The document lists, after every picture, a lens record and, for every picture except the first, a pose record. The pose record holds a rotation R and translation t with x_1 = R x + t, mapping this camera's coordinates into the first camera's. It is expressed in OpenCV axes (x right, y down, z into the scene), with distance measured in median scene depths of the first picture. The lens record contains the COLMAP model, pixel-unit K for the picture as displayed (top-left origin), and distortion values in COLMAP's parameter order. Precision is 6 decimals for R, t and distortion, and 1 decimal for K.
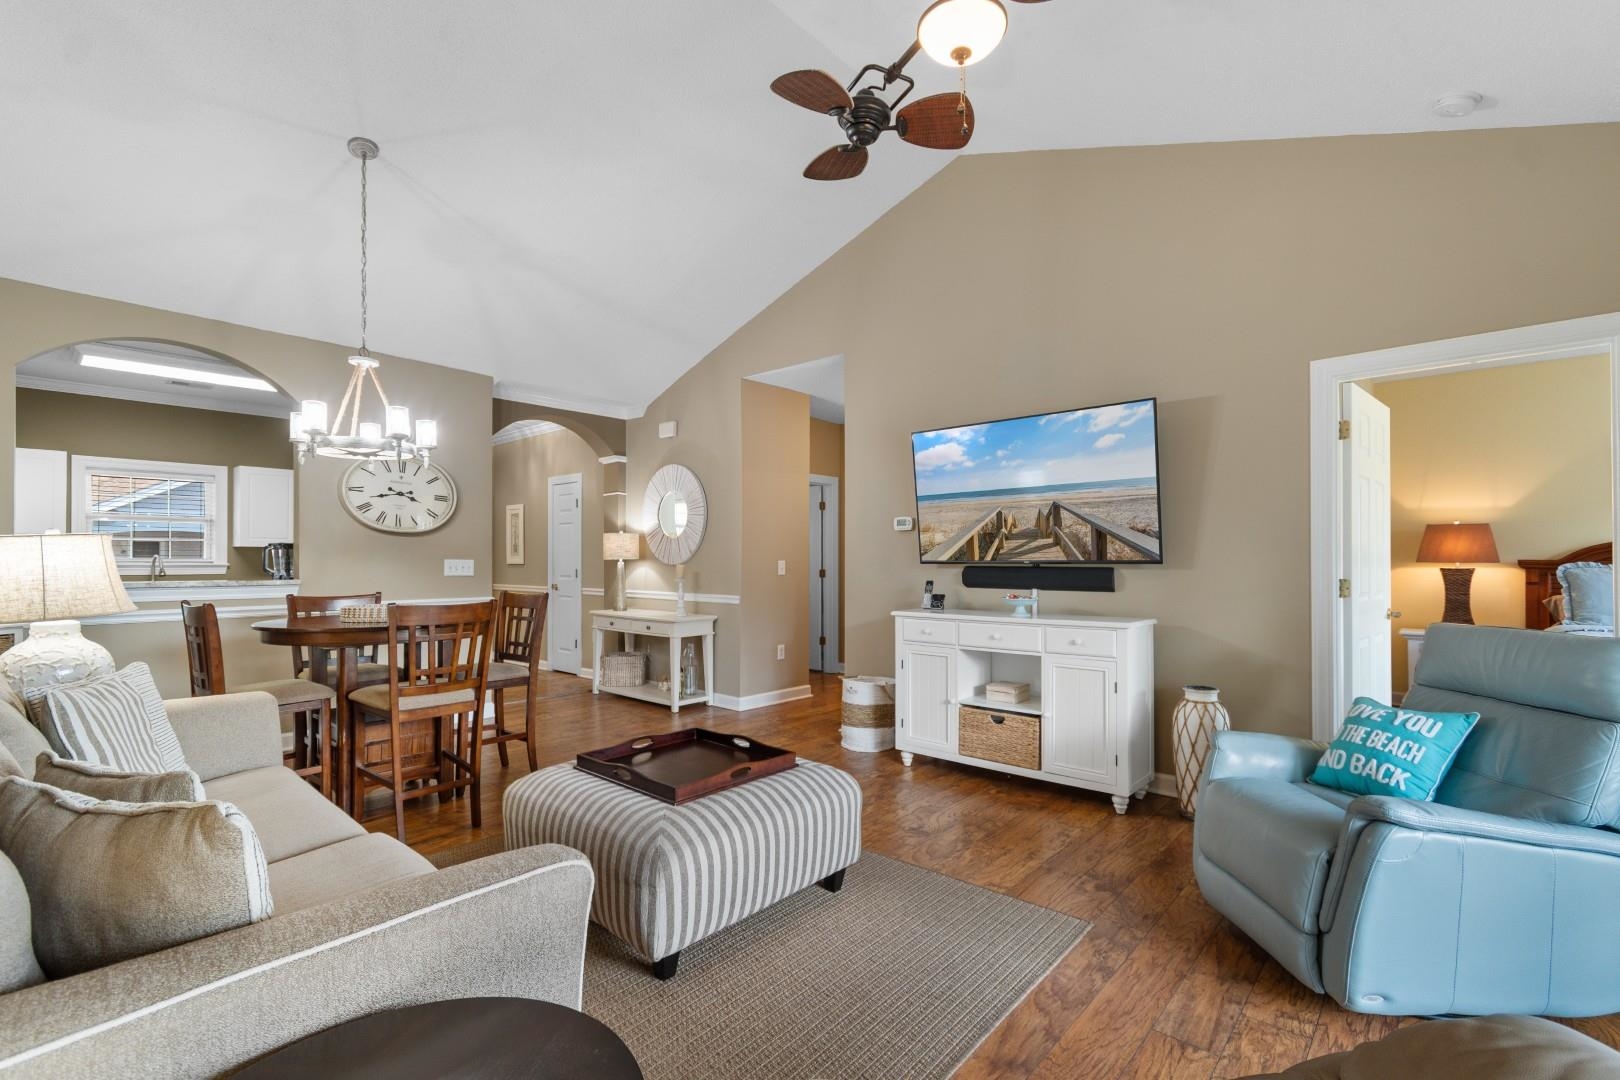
lens RADIAL K [[716.0, 0, 817.2], [0, 716.0, 541.2], [0, 0, 1]] dist [0.000599, -0.000223]
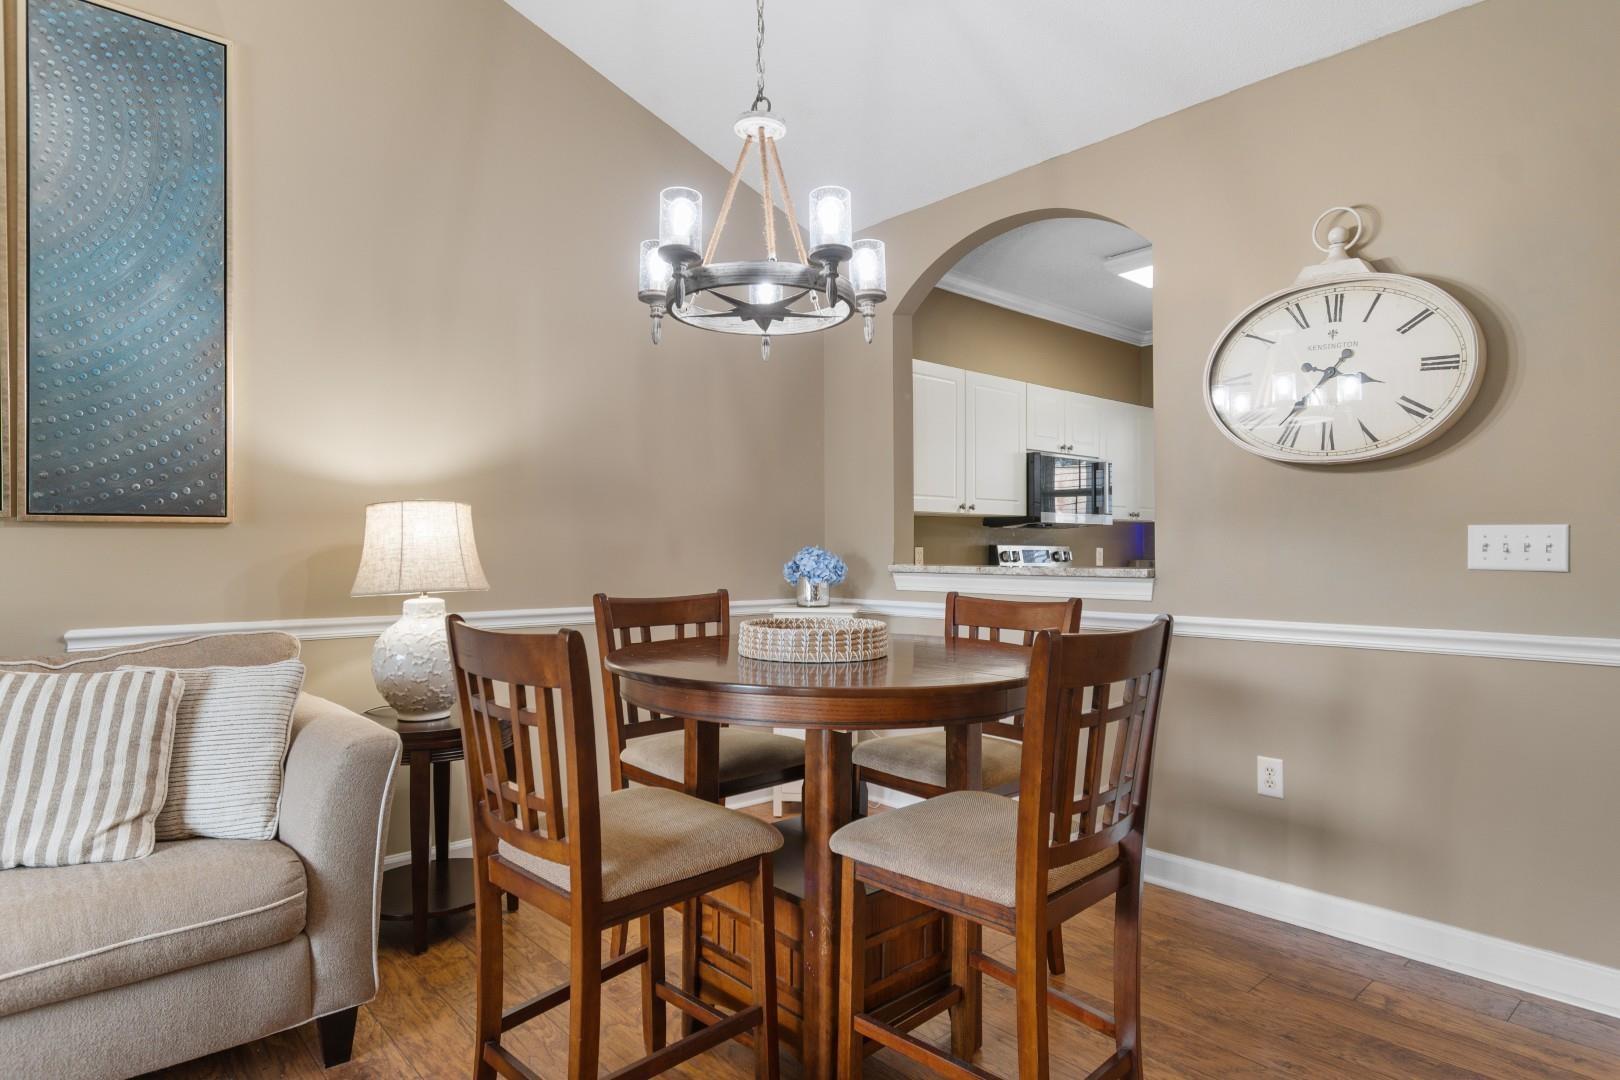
lens RADIAL K [[908.4, 0, 808.3], [0, 908.4, 538.2], [0, 0, 1]] dist [0.002920, -0.005936]
pose [[-0.096699, -0.000800, -0.995313, -0.014677], [0.024780, 0.999688, -0.003211, 0.027691], [0.995005, -0.024974, -0.096649, 0.771258]]
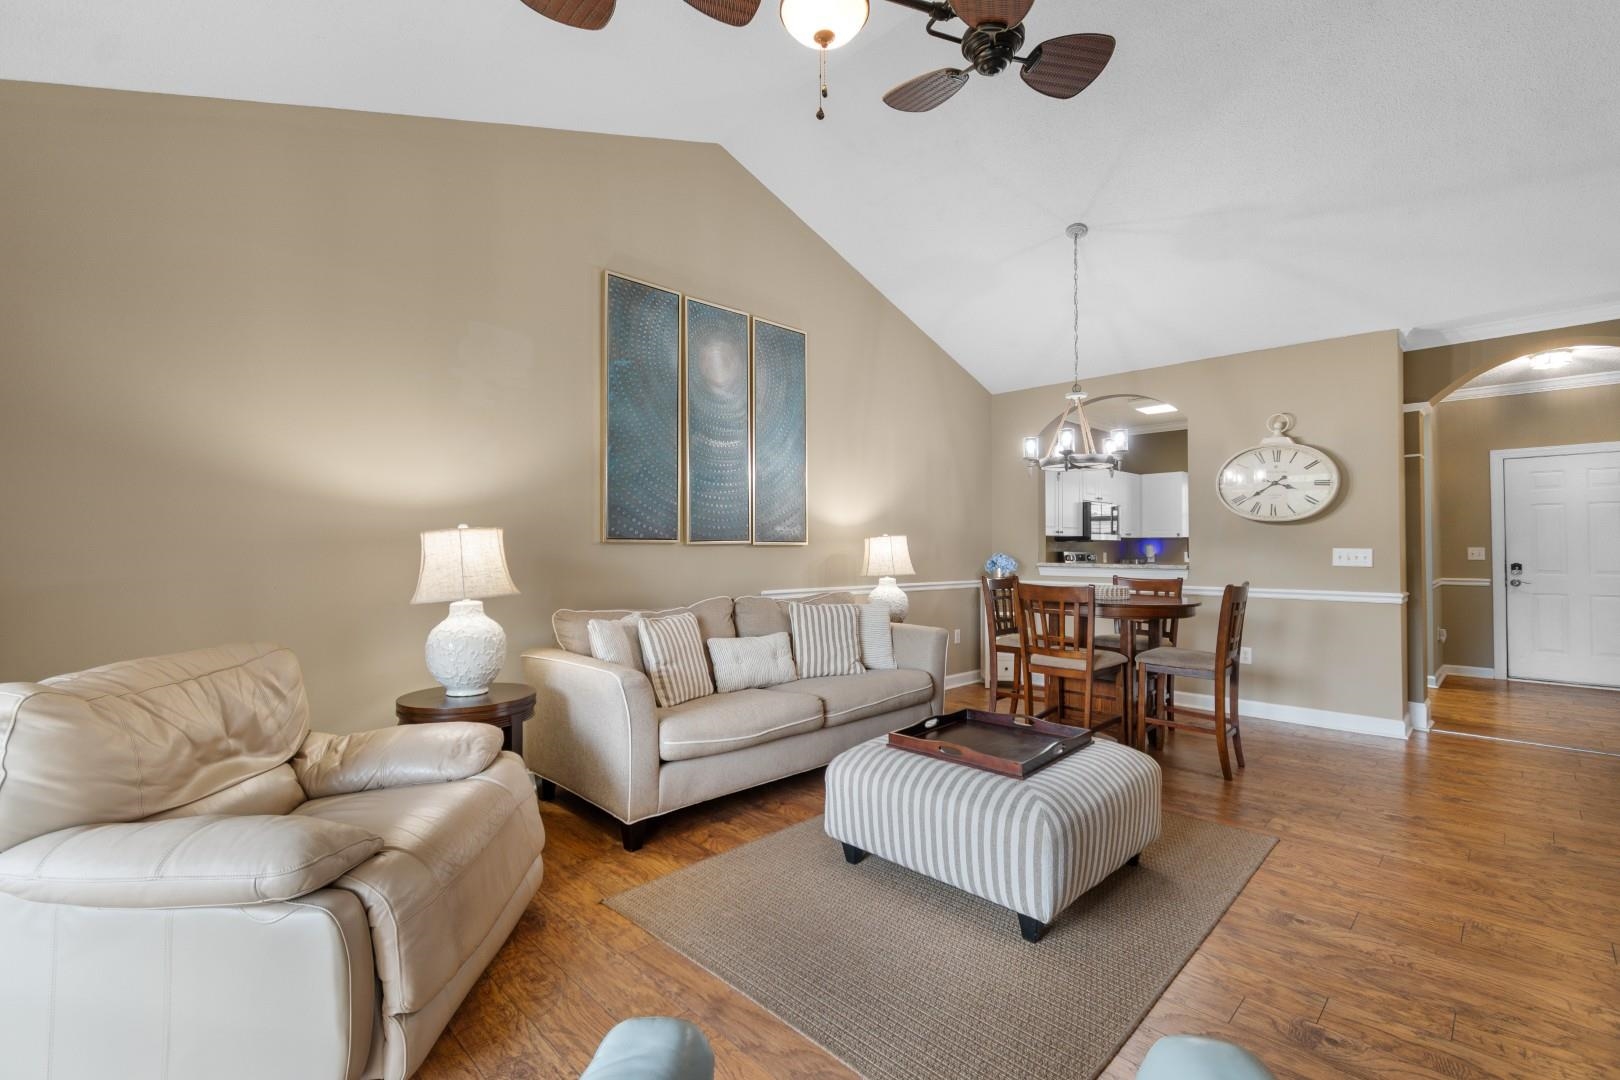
lens RADIAL K [[716.0, 0, 824.6], [0, 716.0, 532.2], [0, 0, 1]] dist [0.000599, -0.000223]
pose [[-0.044332, -0.011340, -0.998952, 0.475361], [0.021517, 0.999693, -0.012303, 0.002314], [0.998785, -0.022040, -0.044075, 0.424120]]
